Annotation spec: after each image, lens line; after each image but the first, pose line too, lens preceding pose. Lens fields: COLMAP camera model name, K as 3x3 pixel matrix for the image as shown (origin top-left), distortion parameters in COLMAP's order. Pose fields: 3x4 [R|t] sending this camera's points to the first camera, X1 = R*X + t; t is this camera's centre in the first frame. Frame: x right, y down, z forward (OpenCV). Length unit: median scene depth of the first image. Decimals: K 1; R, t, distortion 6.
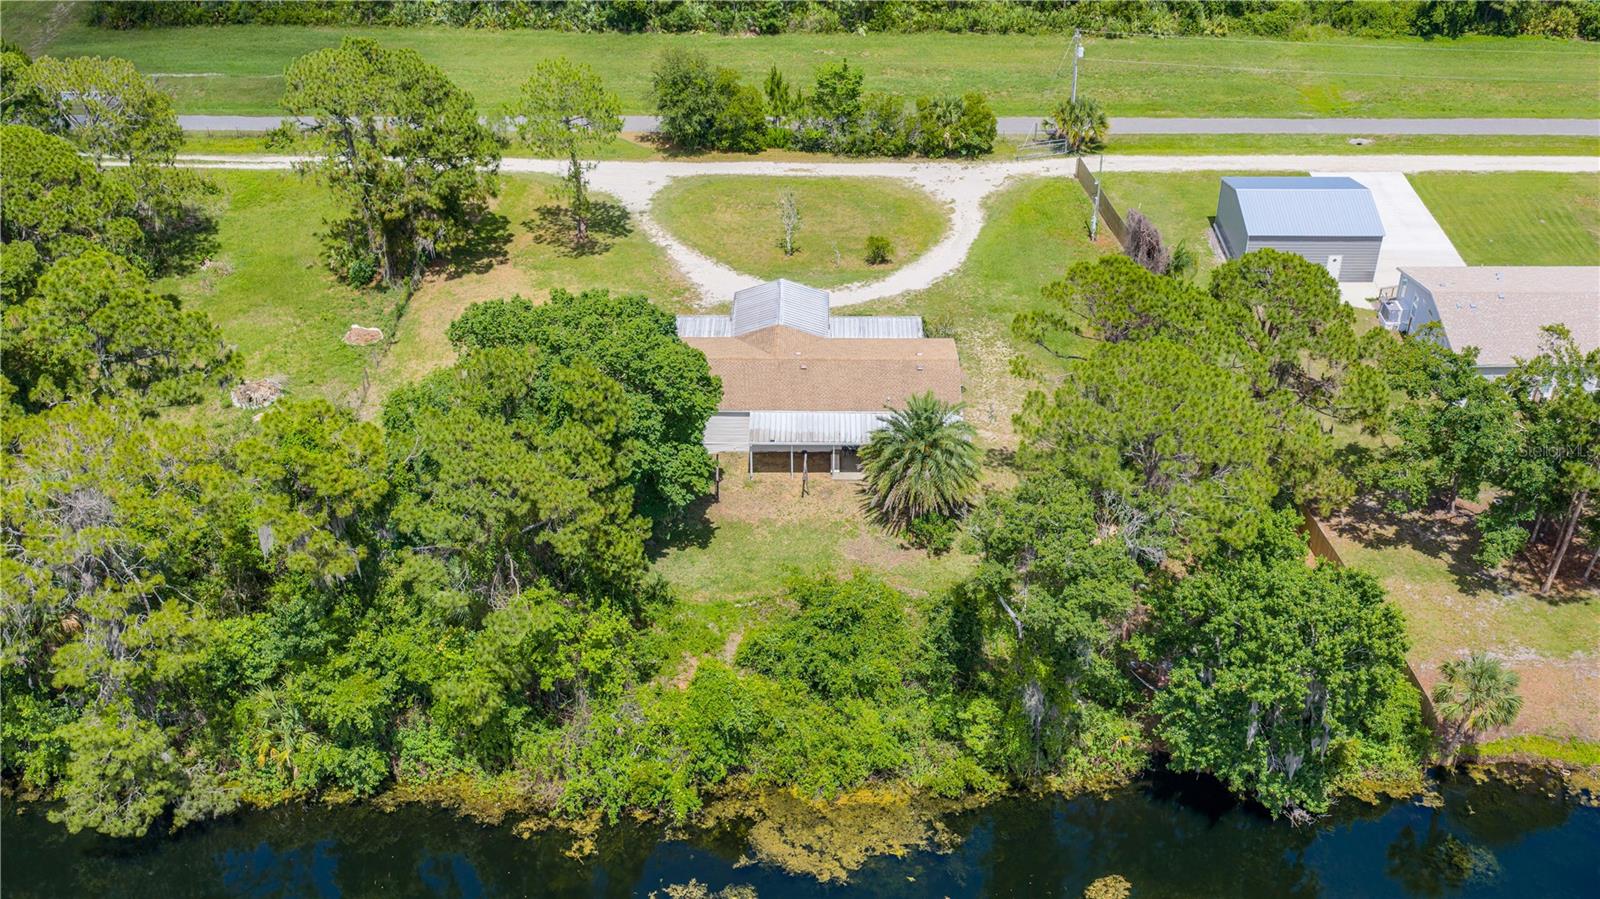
lens RADIAL K [[1690.5, 0, 800.0], [0, 1690.5, 449.5], [0, 0, 1]] dist [0.016328, -0.054337]
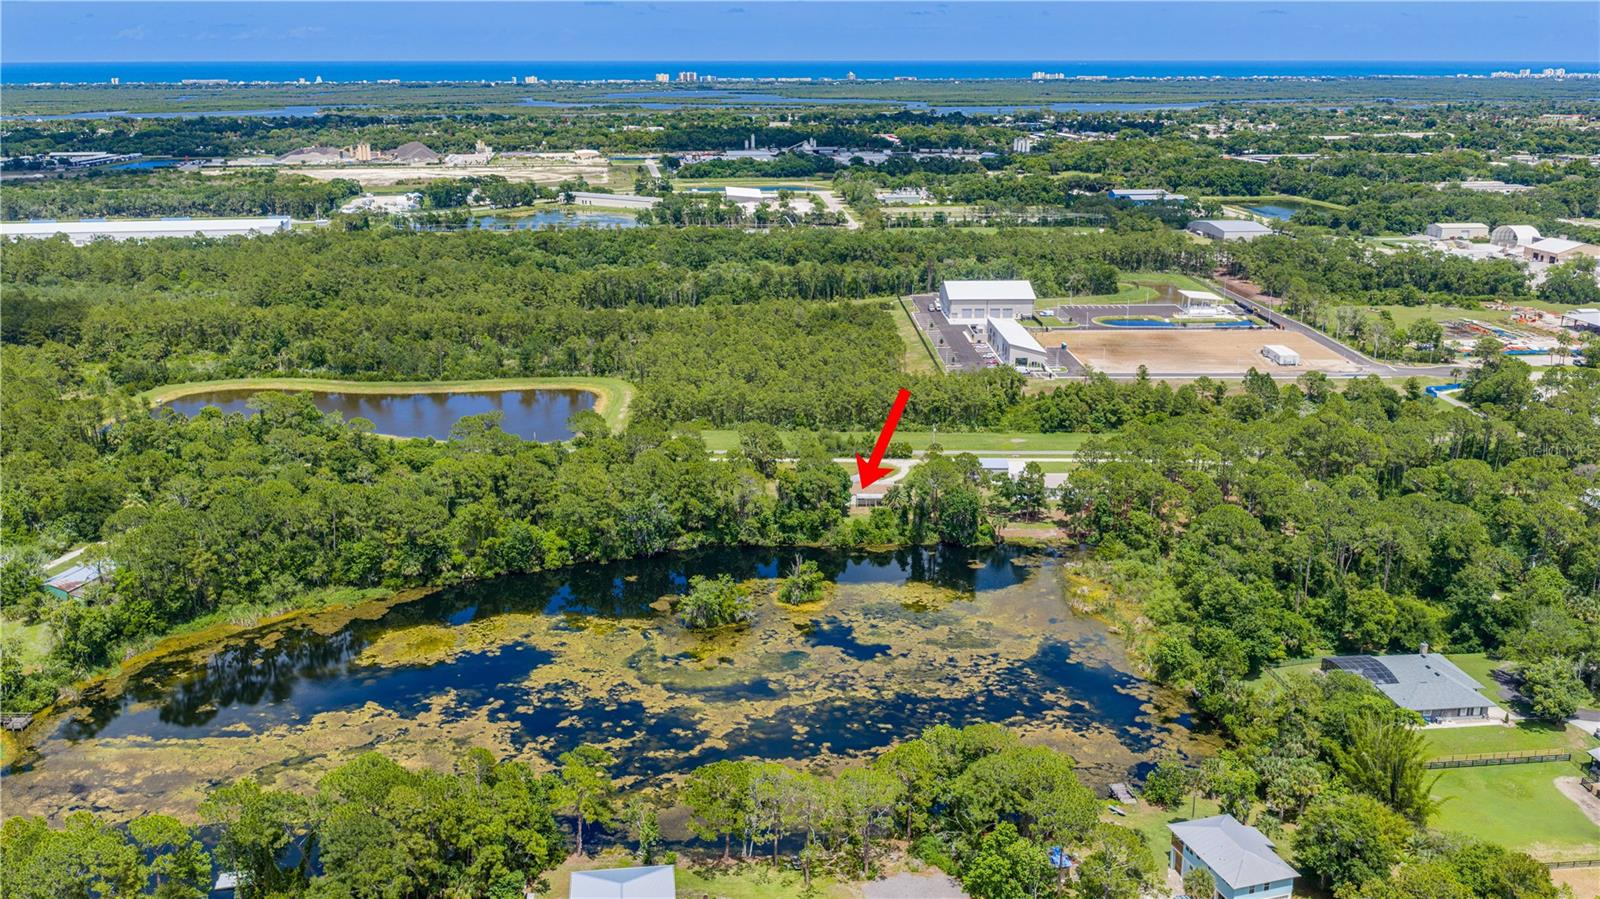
lens RADIAL K [[1690.5, 0, 800.0], [0, 1690.5, 449.5], [0, 0, 1]] dist [0.016328, -0.054337]
pose [[0.999634, 0.001888, 0.026992, -0.220756], [0.006455, 0.952120, -0.305655, 0.909029], [-0.026277, 0.305717, 0.951760, -2.426701]]
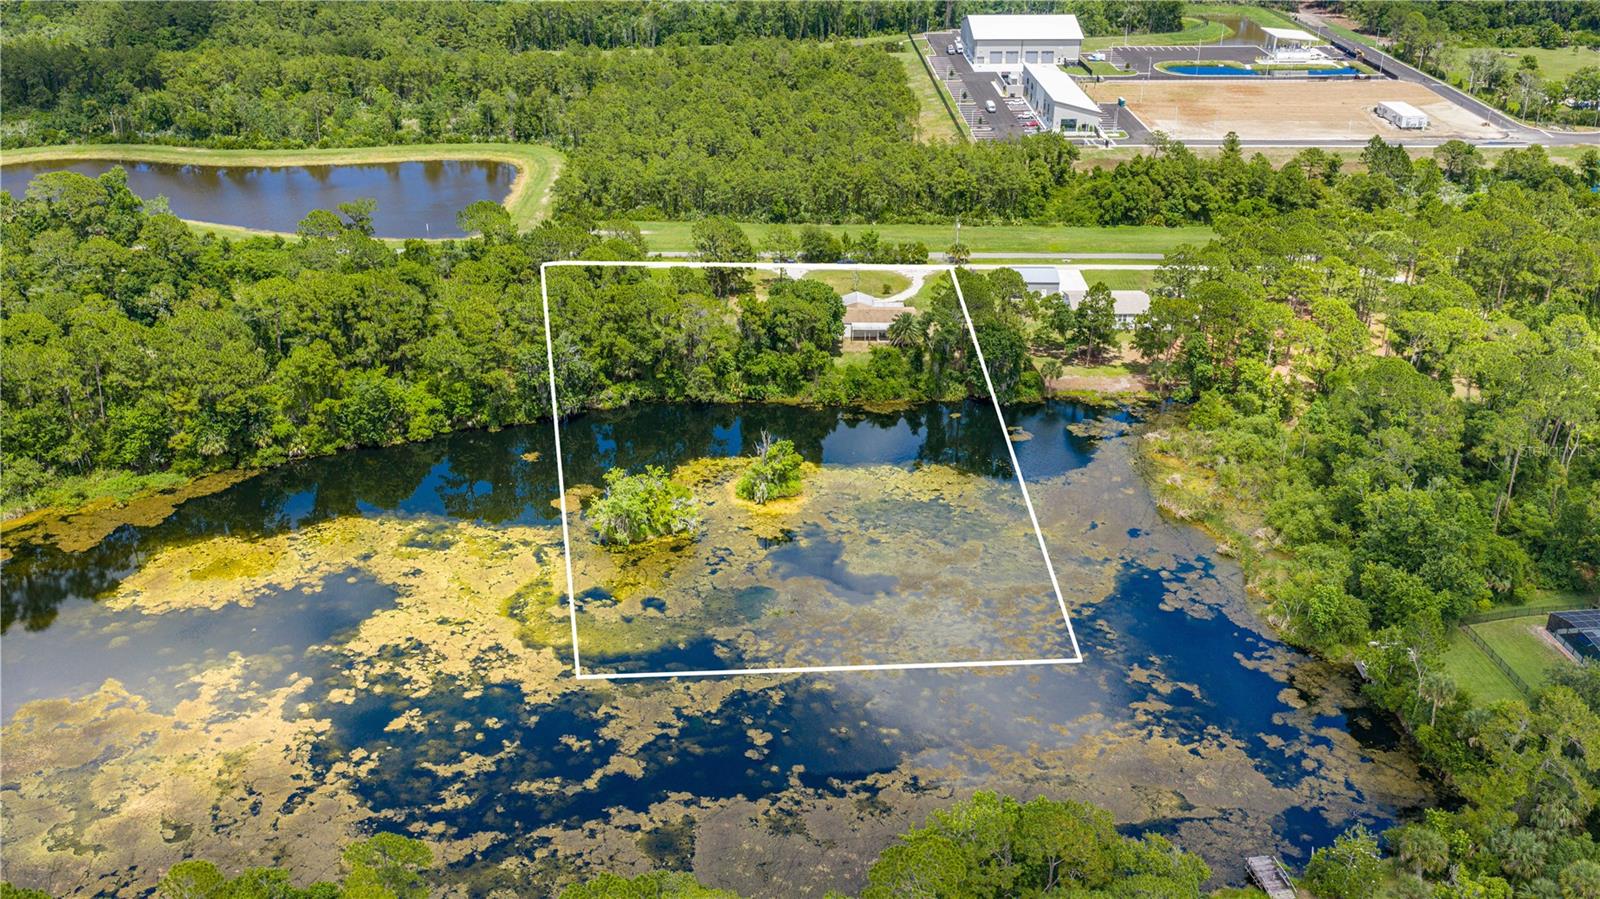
lens RADIAL K [[1690.5, 0, 800.0], [0, 1690.5, 449.5], [0, 0, 1]] dist [0.016328, -0.054337]
pose [[0.999679, -0.000537, 0.025323, -0.155220], [0.004416, 0.988157, -0.153383, 0.527080], [-0.024941, 0.153446, 0.987842, -1.595453]]
